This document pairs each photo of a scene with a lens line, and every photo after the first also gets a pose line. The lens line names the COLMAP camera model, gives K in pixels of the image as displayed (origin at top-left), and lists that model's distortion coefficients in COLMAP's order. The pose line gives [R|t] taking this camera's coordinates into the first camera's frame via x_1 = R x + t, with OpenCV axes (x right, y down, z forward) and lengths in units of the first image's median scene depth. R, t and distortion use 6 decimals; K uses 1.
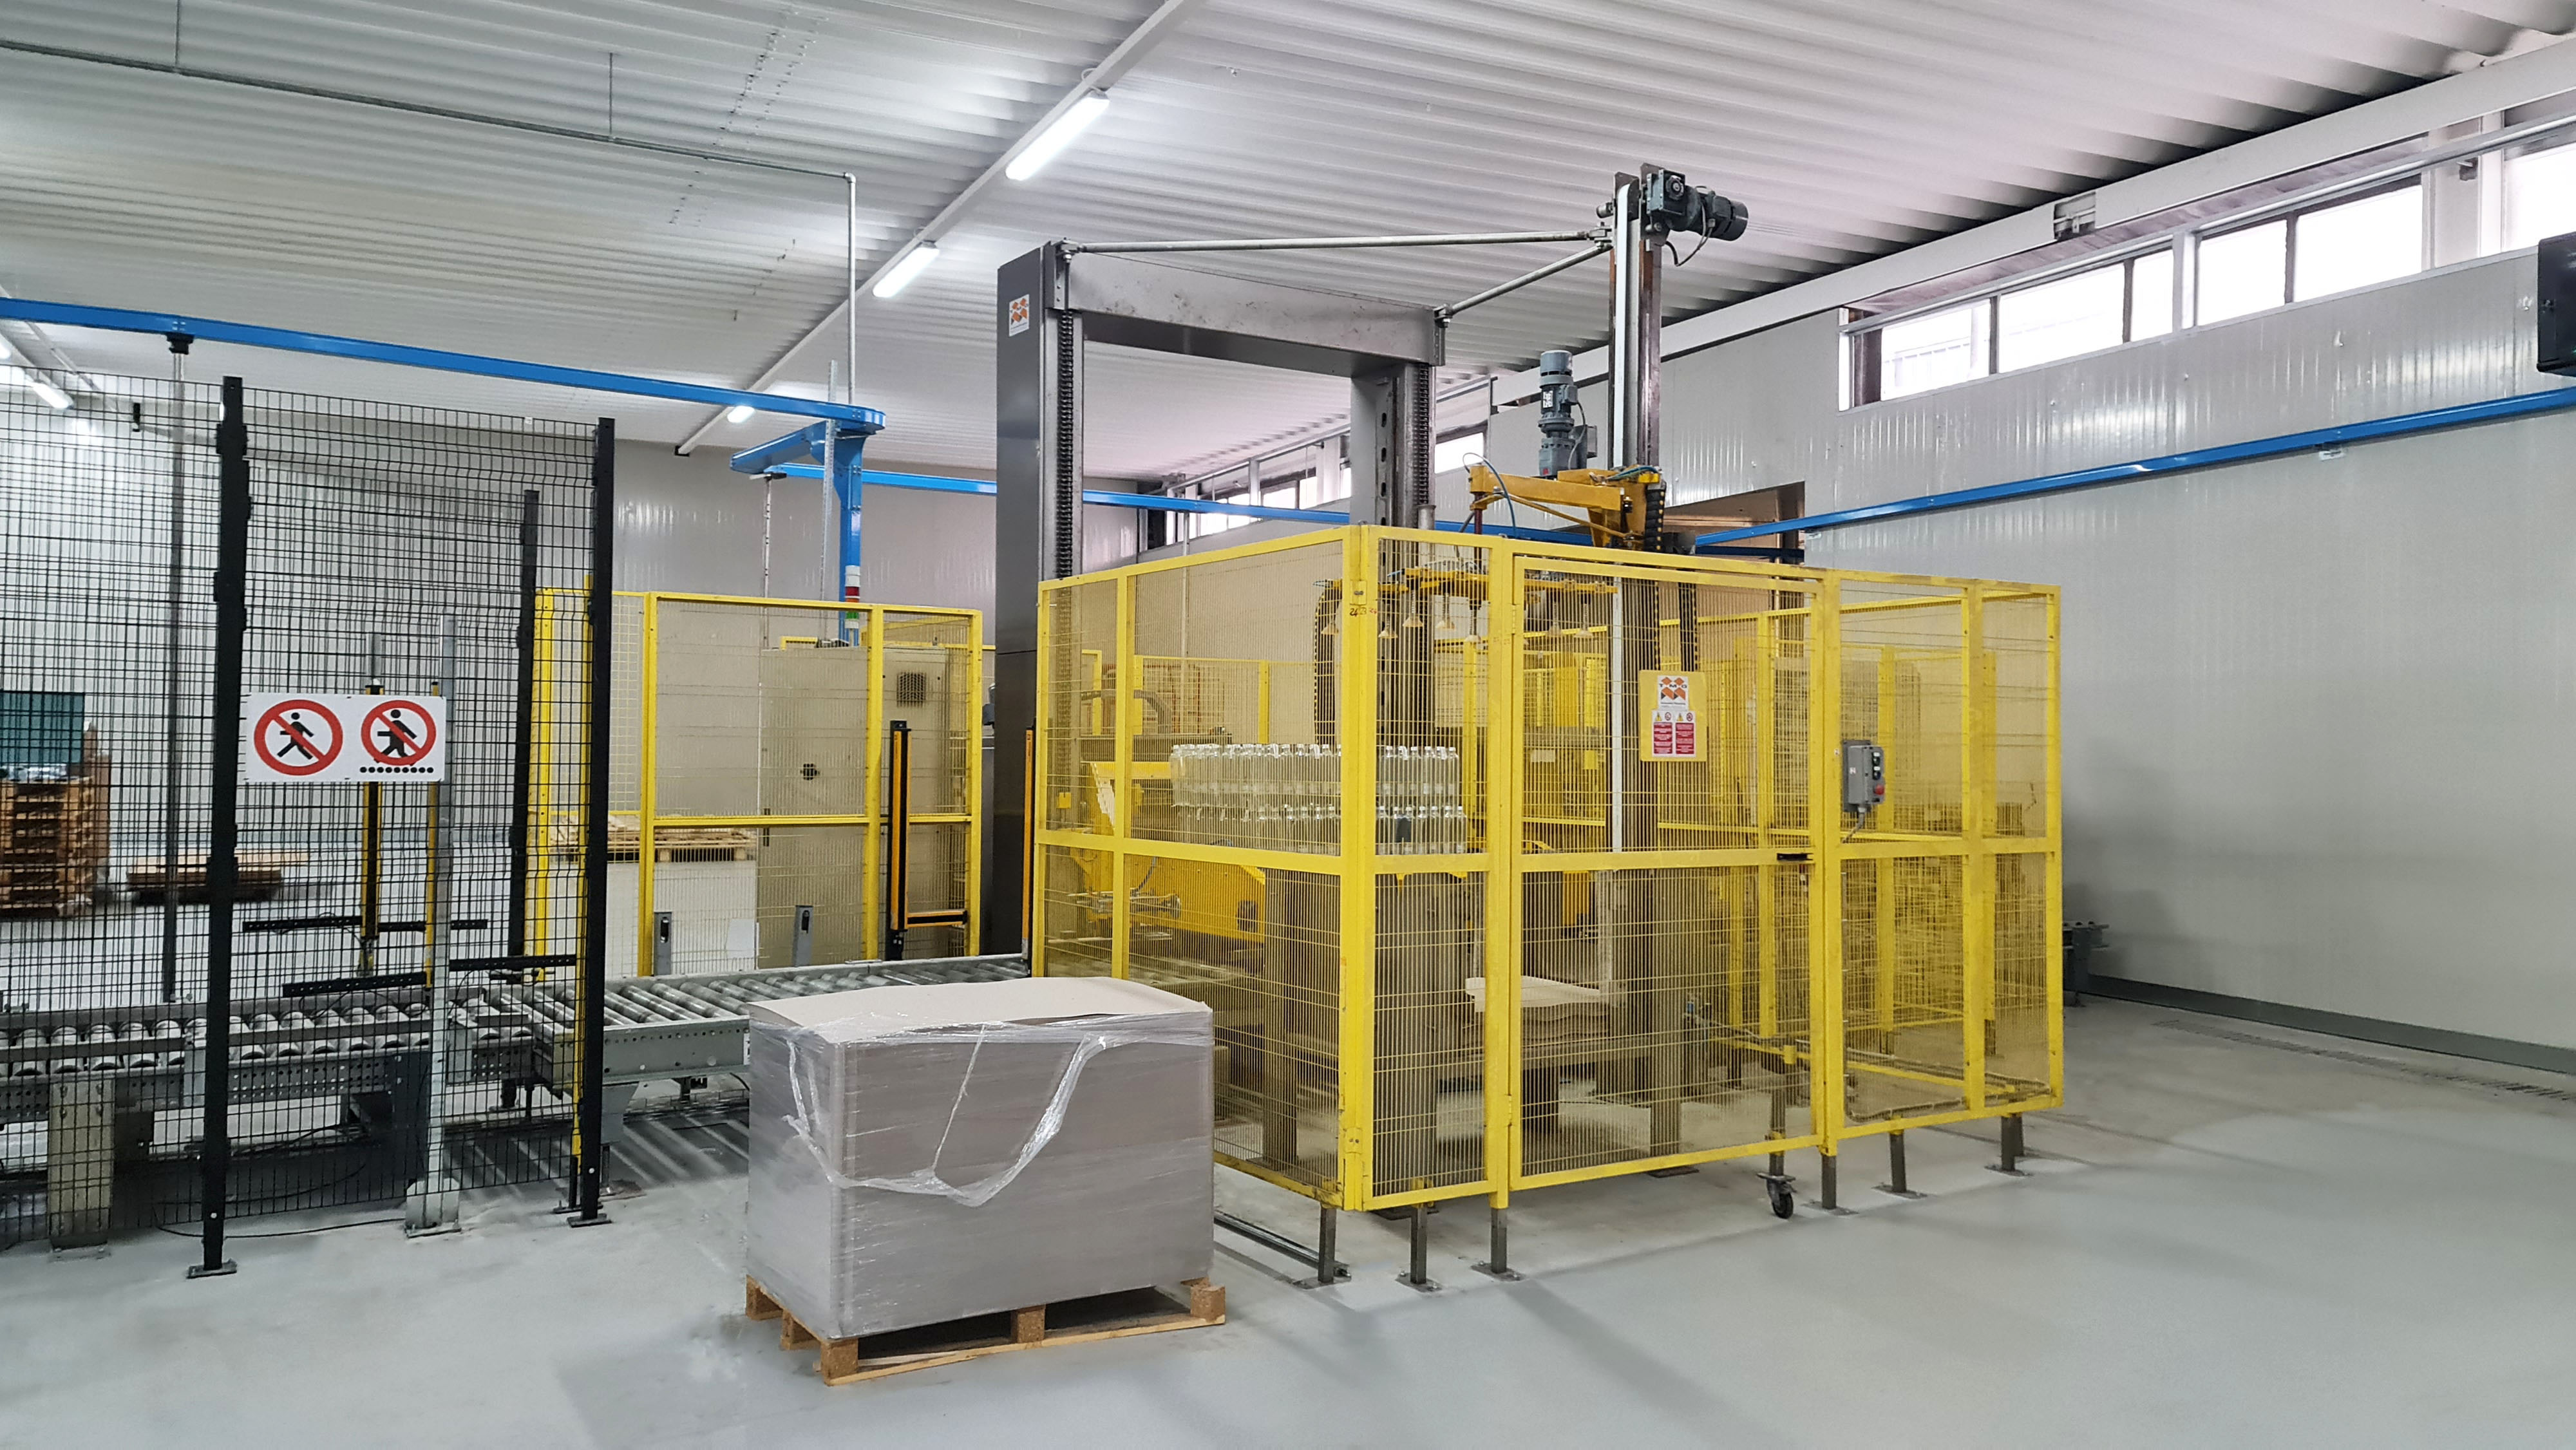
lens RADIAL K [[1840.5, 0, 1335.4], [0, 1840.5, 722.0], [0, 0, 1]] dist [0.063919, -0.000845]
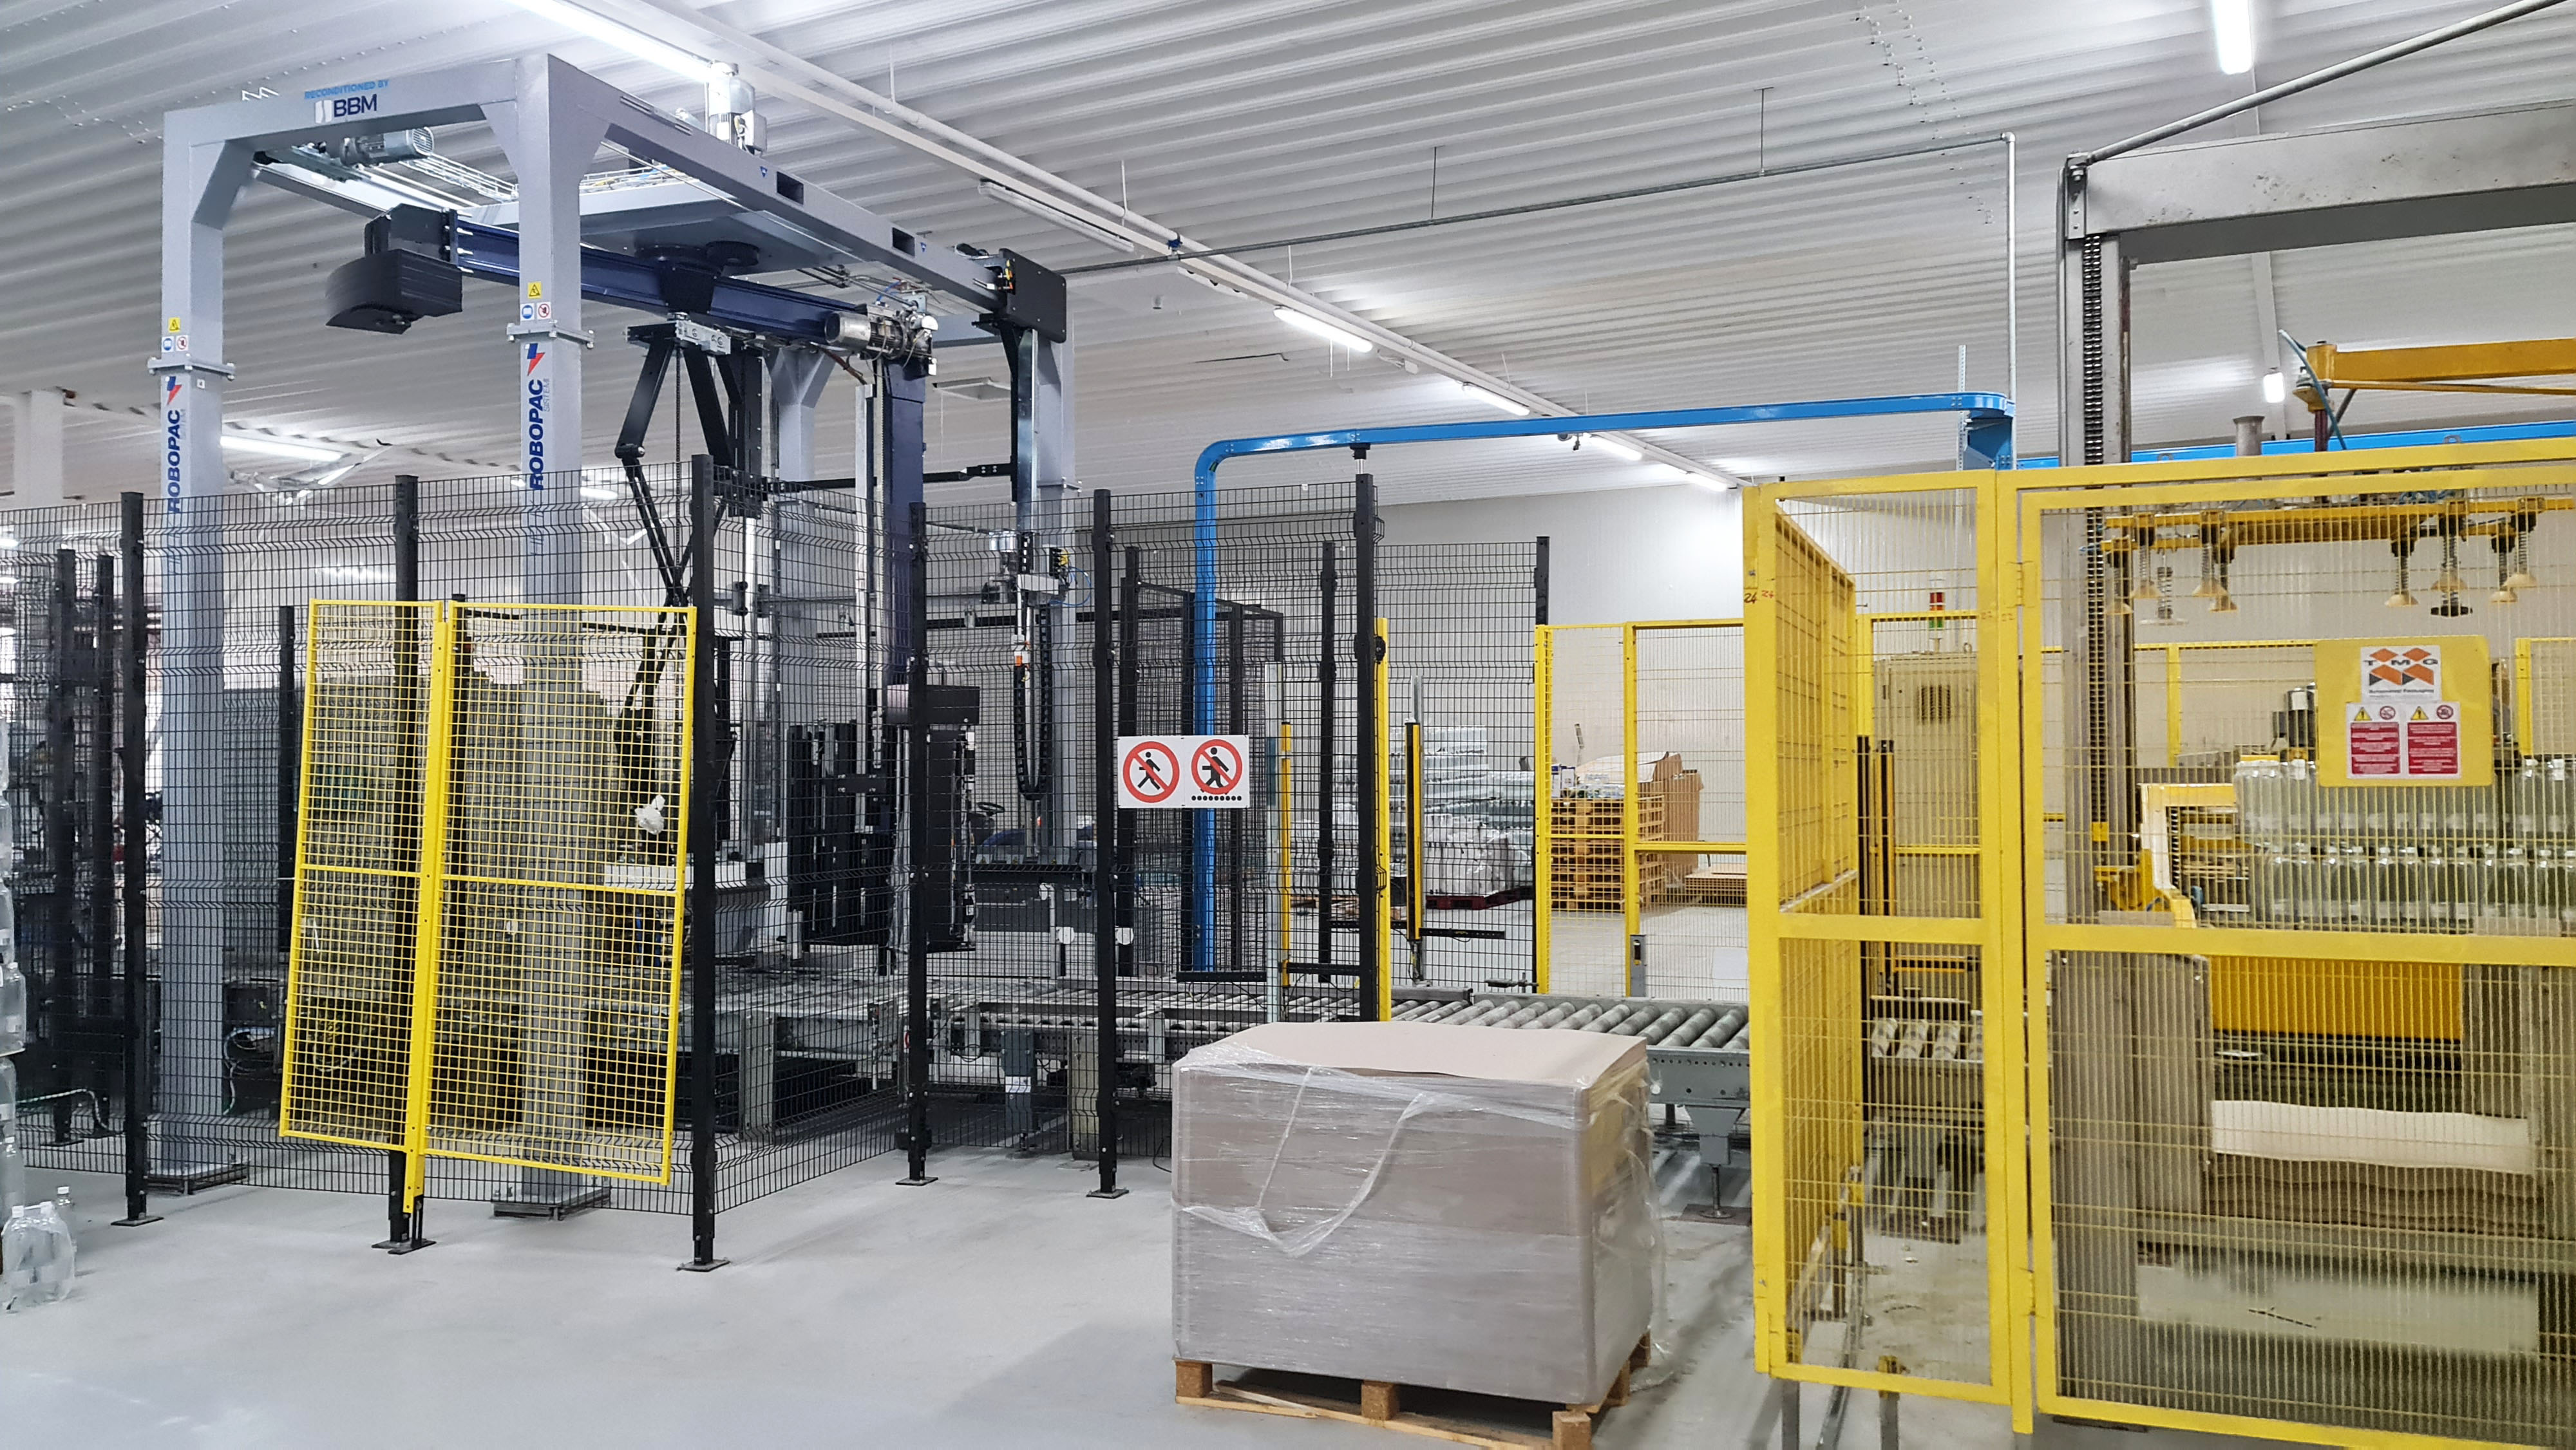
lens RADIAL K [[1840.5, 0, 1335.4], [0, 1840.5, 722.0], [0, 0, 1]] dist [0.063919, -0.000845]
pose [[0.608594, -0.032607, -0.792811, 0.473475], [0.026165, 0.999437, -0.021020, 0.003881], [0.793050, -0.007951, 0.609104, 0.350488]]
